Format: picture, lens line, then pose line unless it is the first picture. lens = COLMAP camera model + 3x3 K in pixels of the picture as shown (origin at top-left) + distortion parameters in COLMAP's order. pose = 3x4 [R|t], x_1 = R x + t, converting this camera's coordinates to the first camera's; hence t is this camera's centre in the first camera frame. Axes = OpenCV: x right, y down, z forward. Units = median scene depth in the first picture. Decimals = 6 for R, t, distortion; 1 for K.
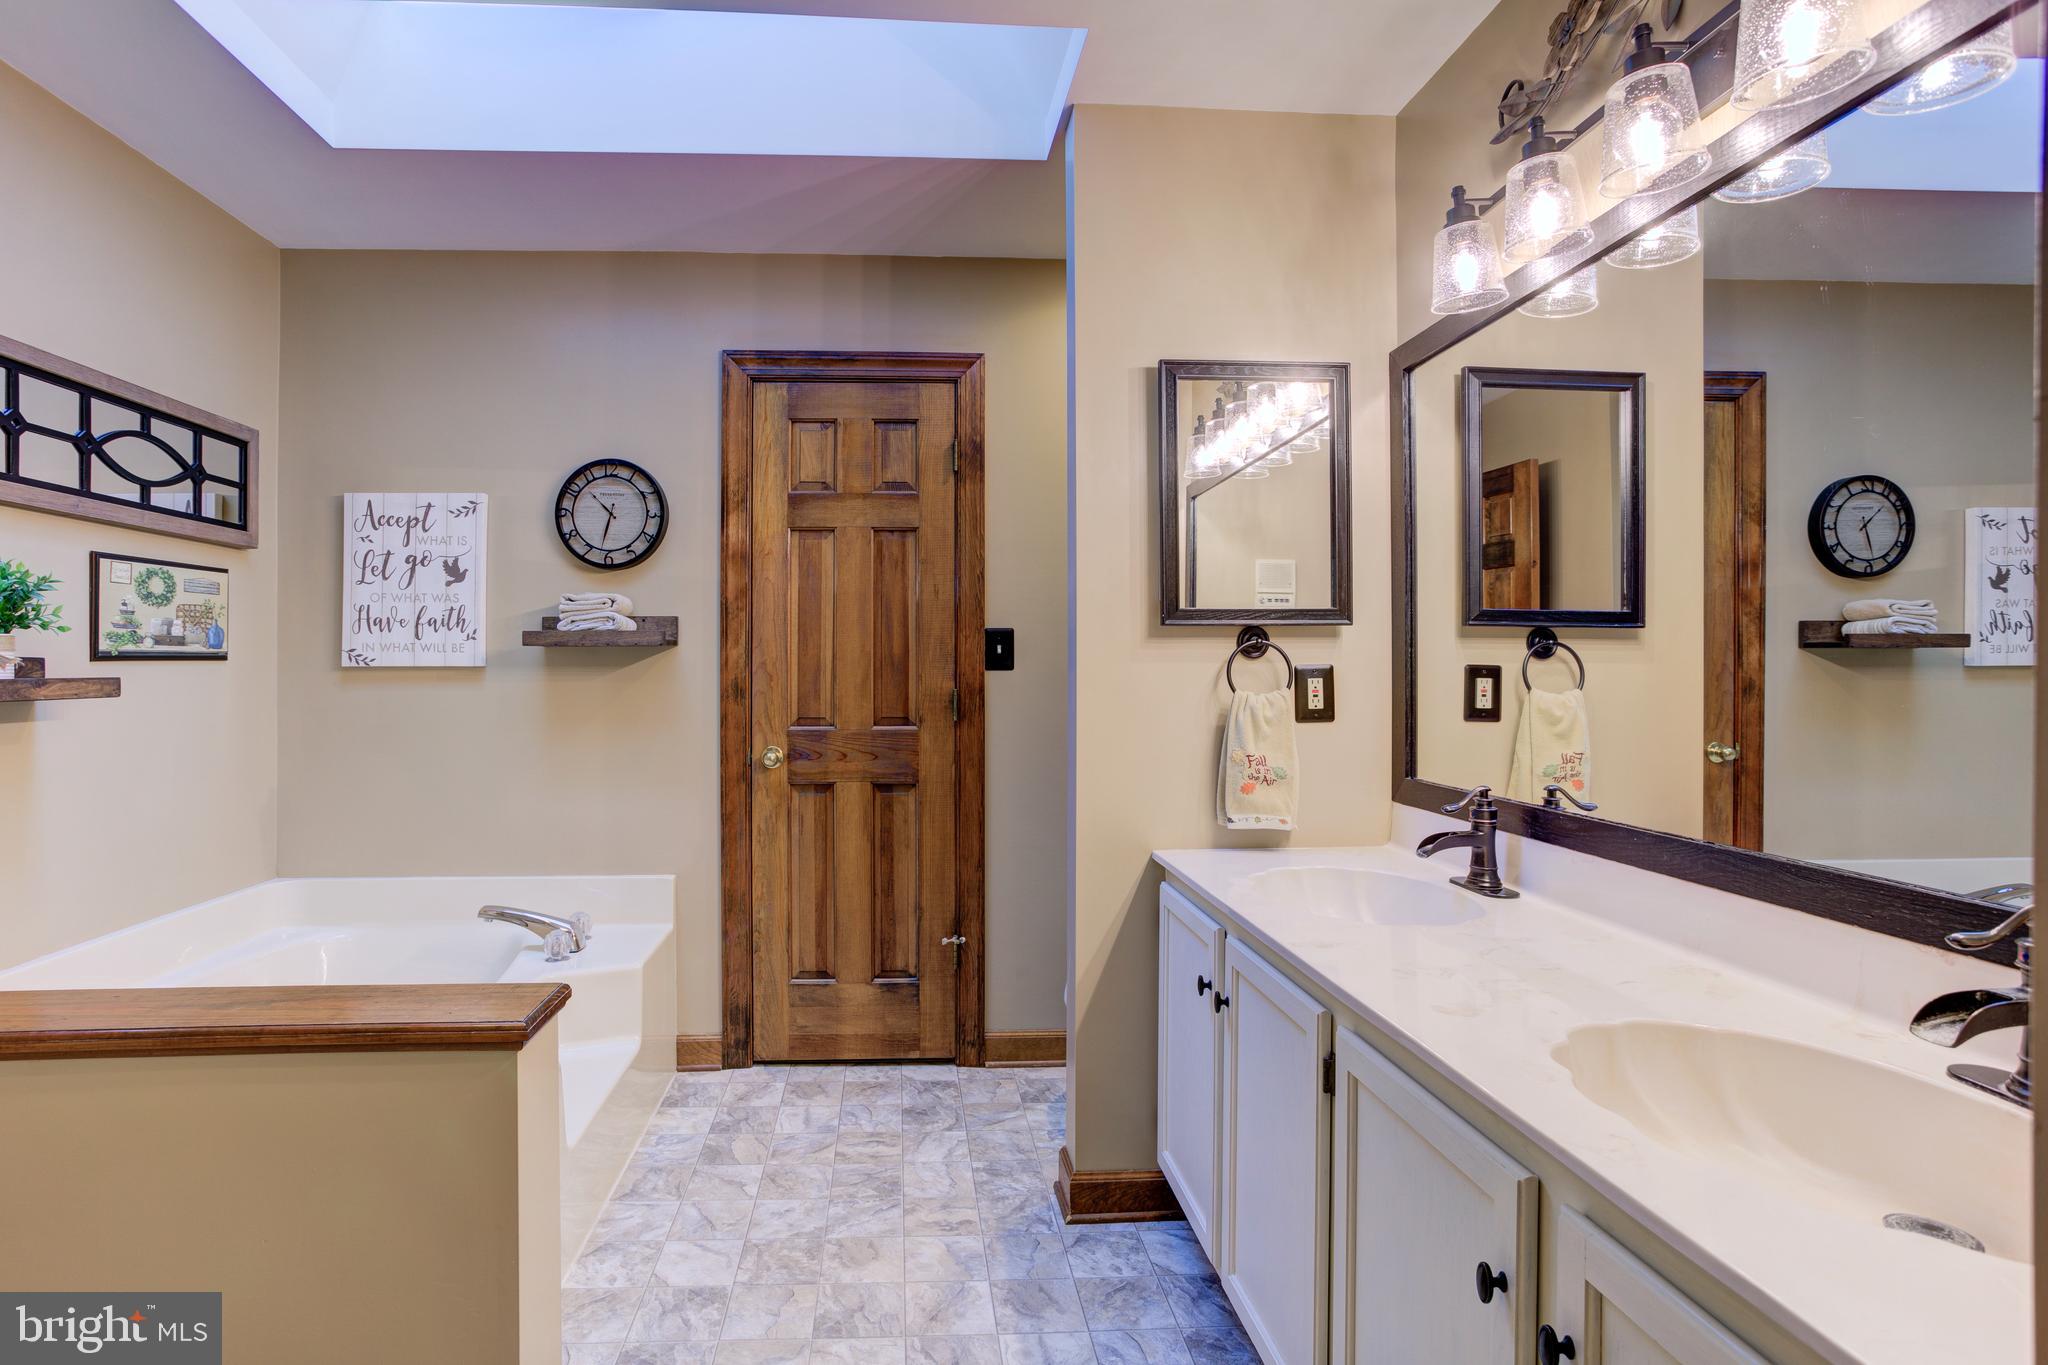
lens RADIAL K [[1028.0, 0, 1022.4], [0, 1028.0, 673.4], [0, 0, 1]] dist [-0.039794, 0.014189]
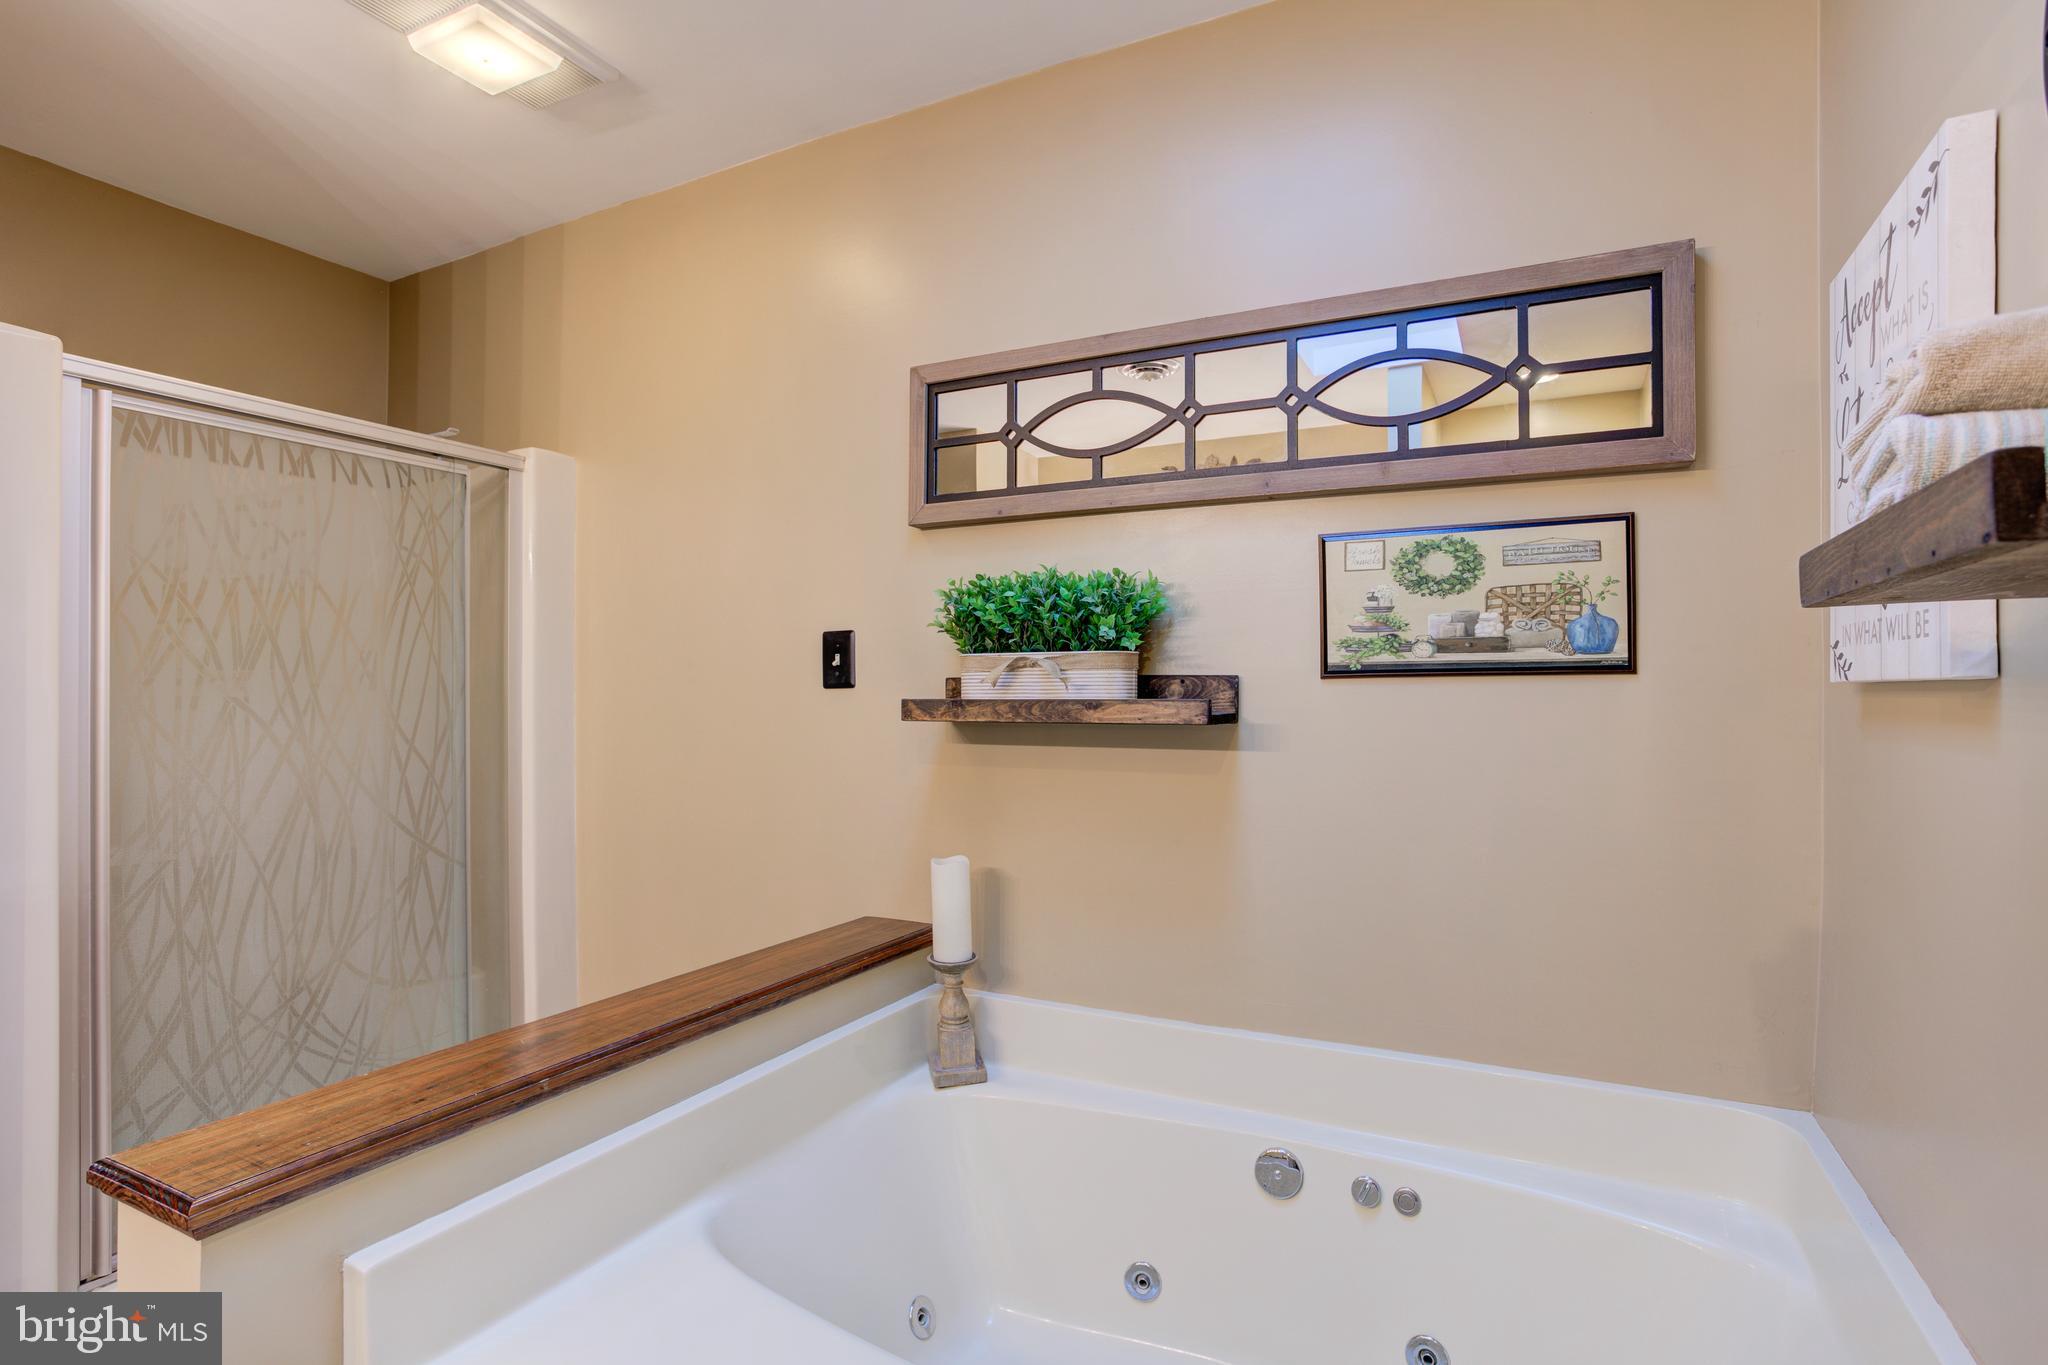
lens RADIAL K [[1028.0, 0, 1028.7], [0, 1028.0, 677.2], [0, 0, 1]] dist [-0.039794, 0.014189]
pose [[-0.549073, -0.004770, -0.835761, -0.139860], [-0.001866, 0.999988, -0.004481, -0.008454], [0.835772, -0.000900, -0.549075, 1.155196]]
